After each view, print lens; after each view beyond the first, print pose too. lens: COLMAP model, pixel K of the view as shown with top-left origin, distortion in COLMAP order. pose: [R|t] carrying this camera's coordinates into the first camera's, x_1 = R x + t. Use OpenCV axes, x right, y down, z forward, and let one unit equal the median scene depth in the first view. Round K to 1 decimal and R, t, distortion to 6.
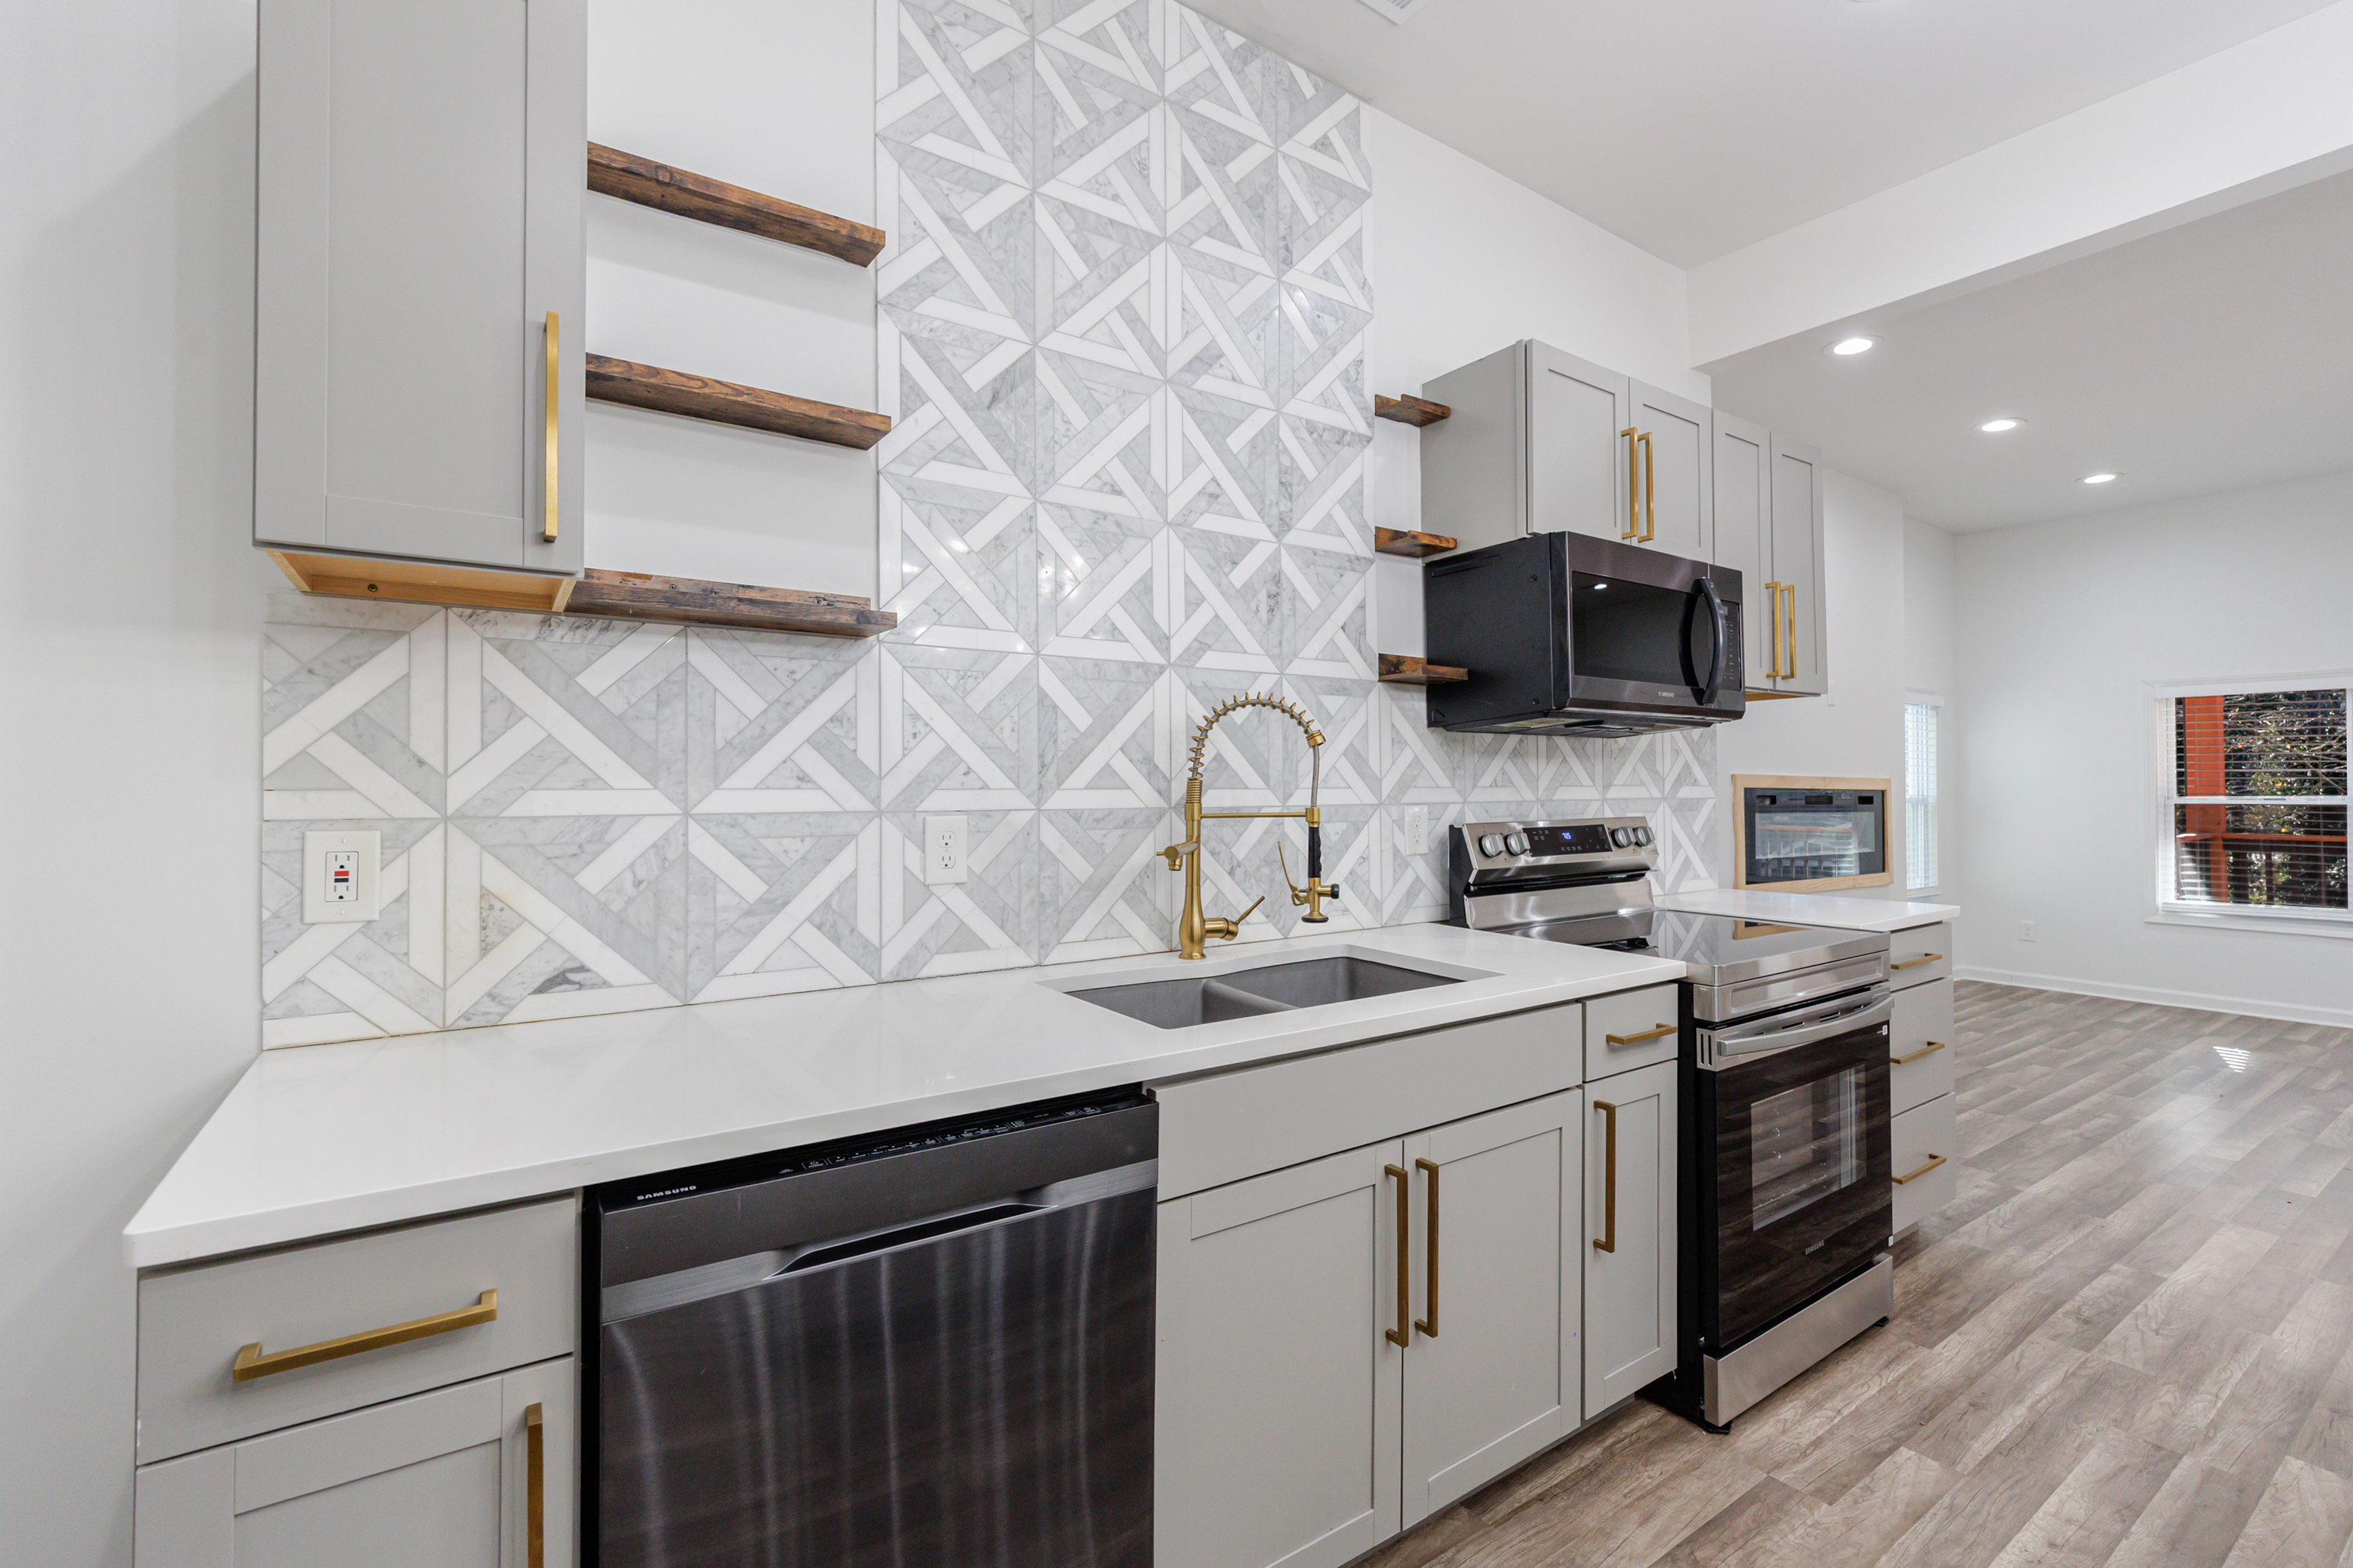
lens RADIAL K [[995.0, 0, 1203.6], [0, 995.0, 774.3], [0, 0, 1]] dist [0.004052, -0.002278]
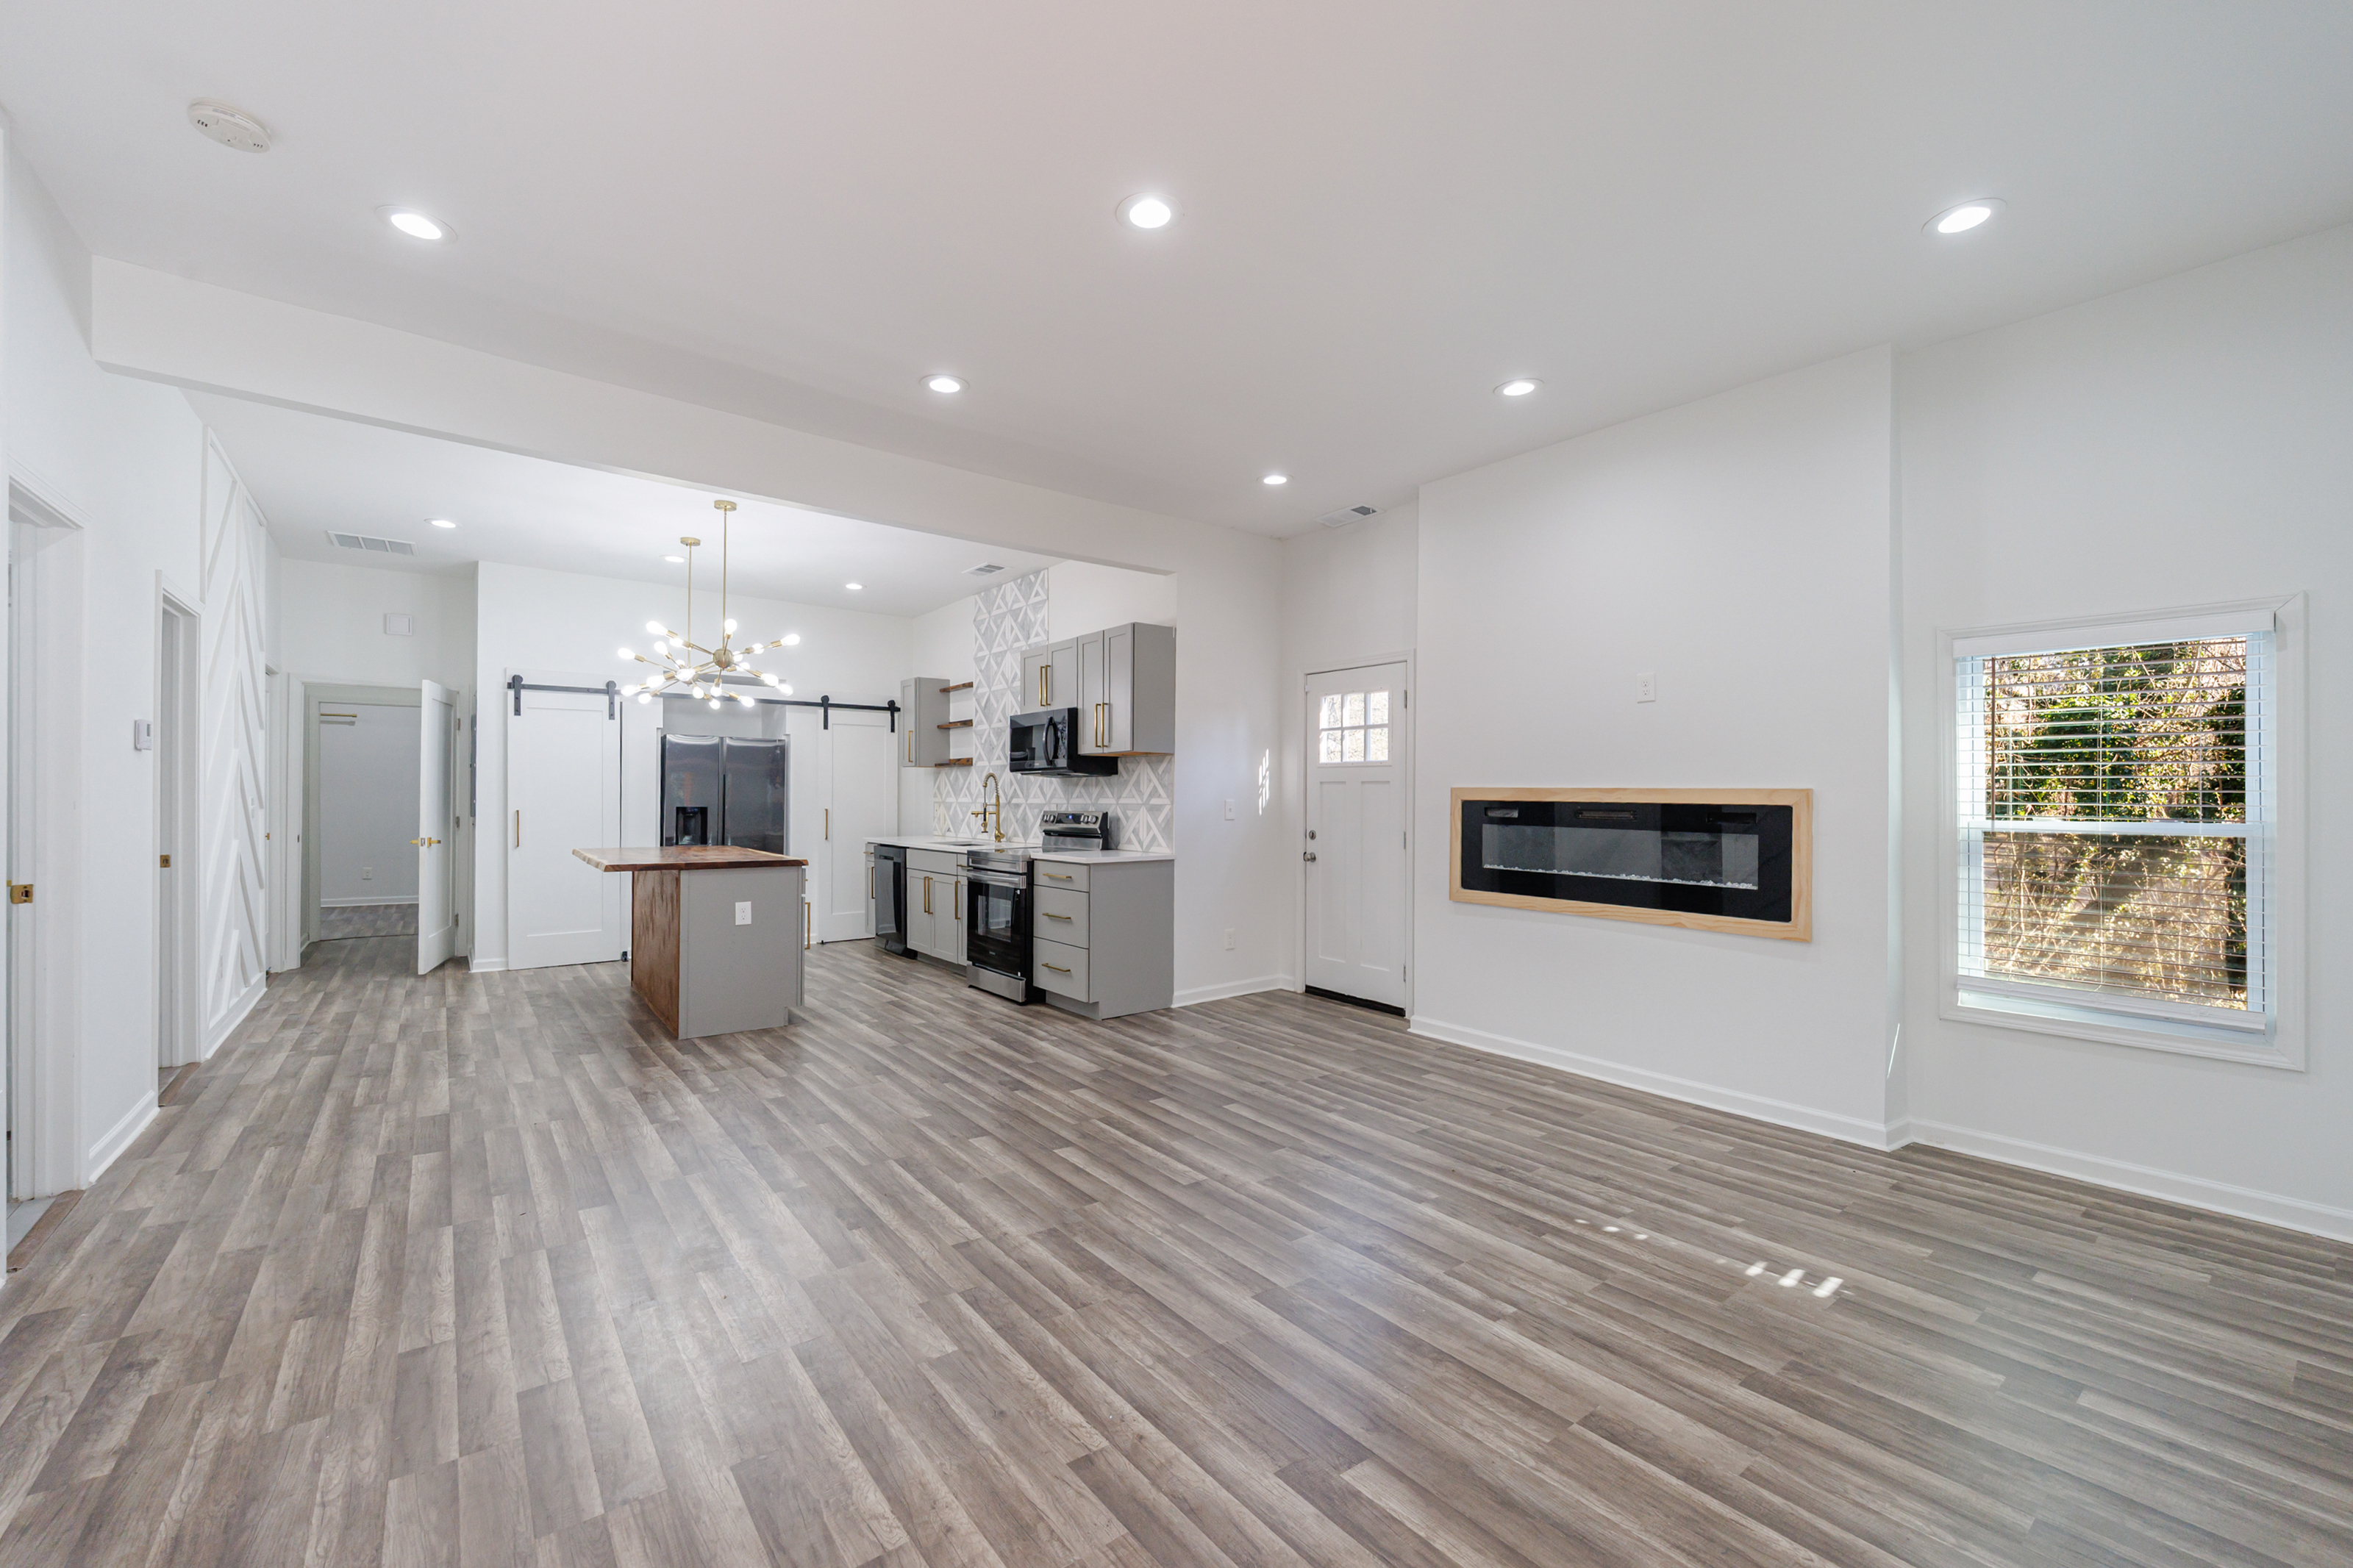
lens RADIAL K [[946.4, 0, 1189.0], [0, 946.4, 785.9], [0, 0, 1]] dist [0.002155, -0.000792]
pose [[0.074382, -0.002805, -0.997226, 3.580388], [0.018796, 0.999822, -0.001410, -0.012638], [0.997053, -0.018639, 0.074421, 1.422478]]
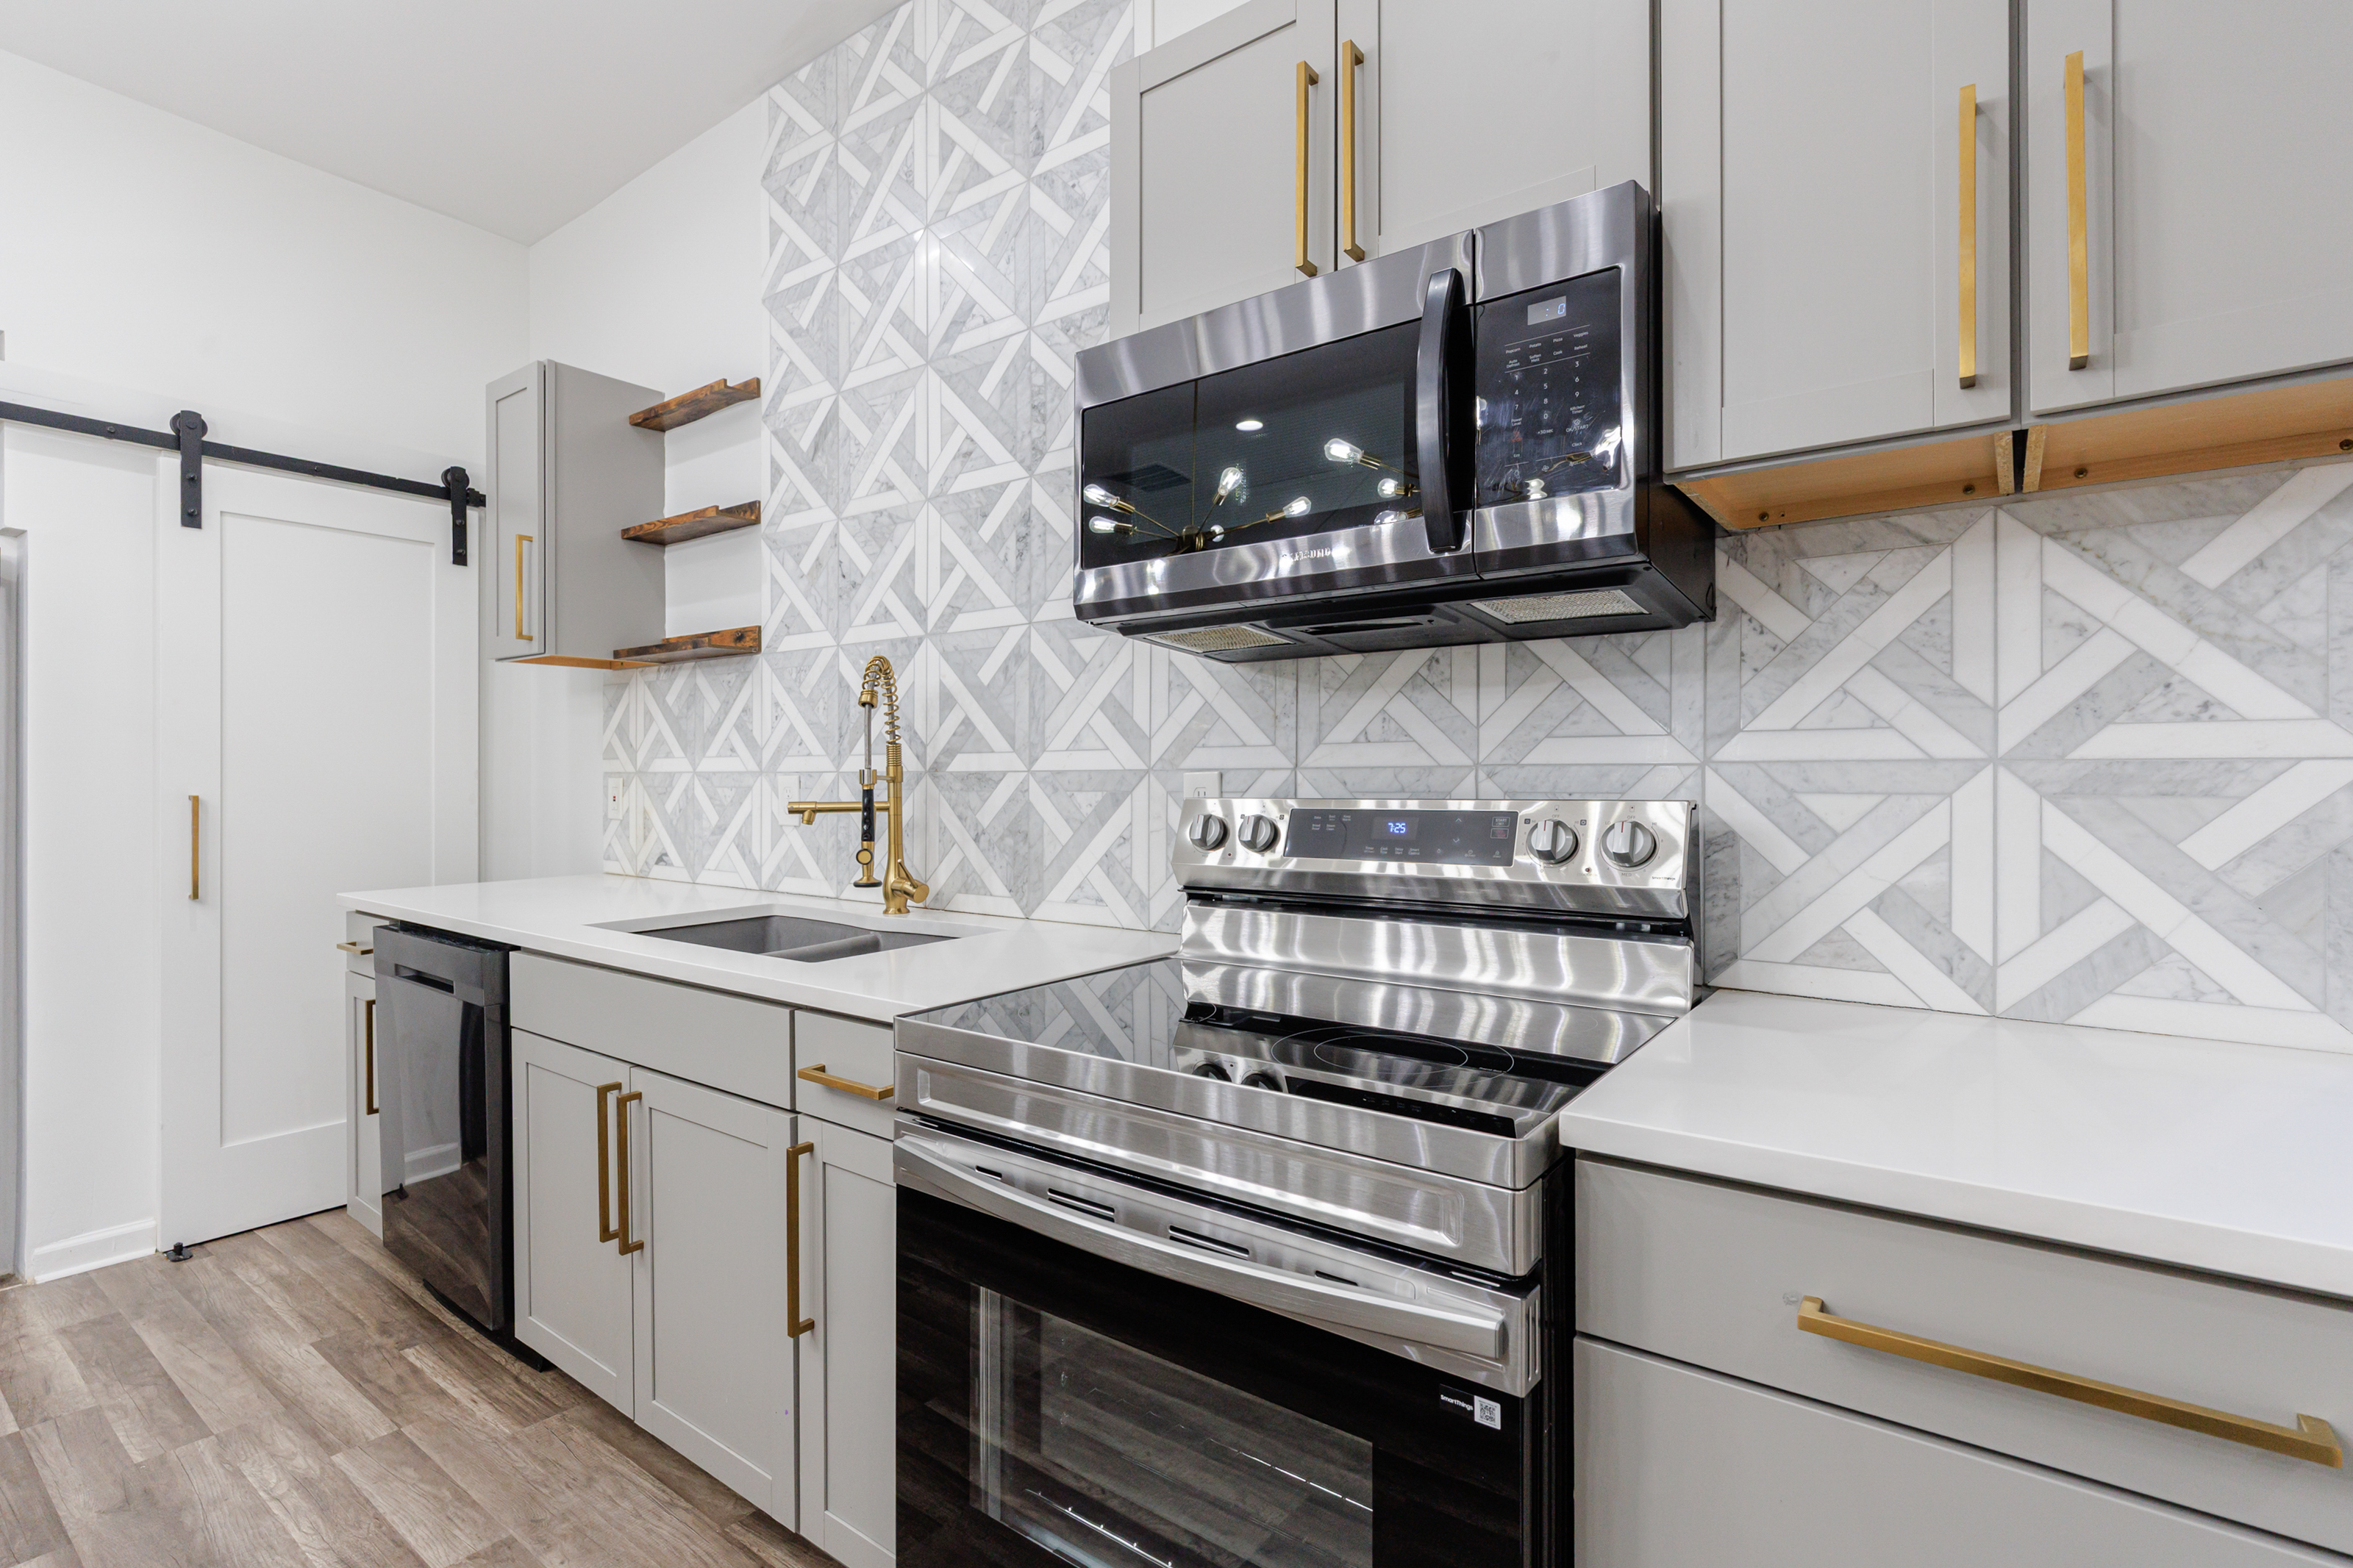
lens RADIAL K [[968.3, 0, 1187.8], [0, 968.3, 777.6], [0, 0, 1]] dist [-0.001860, -0.000539]
pose [[0.383867, 0.004769, -0.923376, 1.020832], [0.015731, 0.999808, 0.011703, 0.032699], [0.923254, -0.019018, 0.383718, 0.866372]]
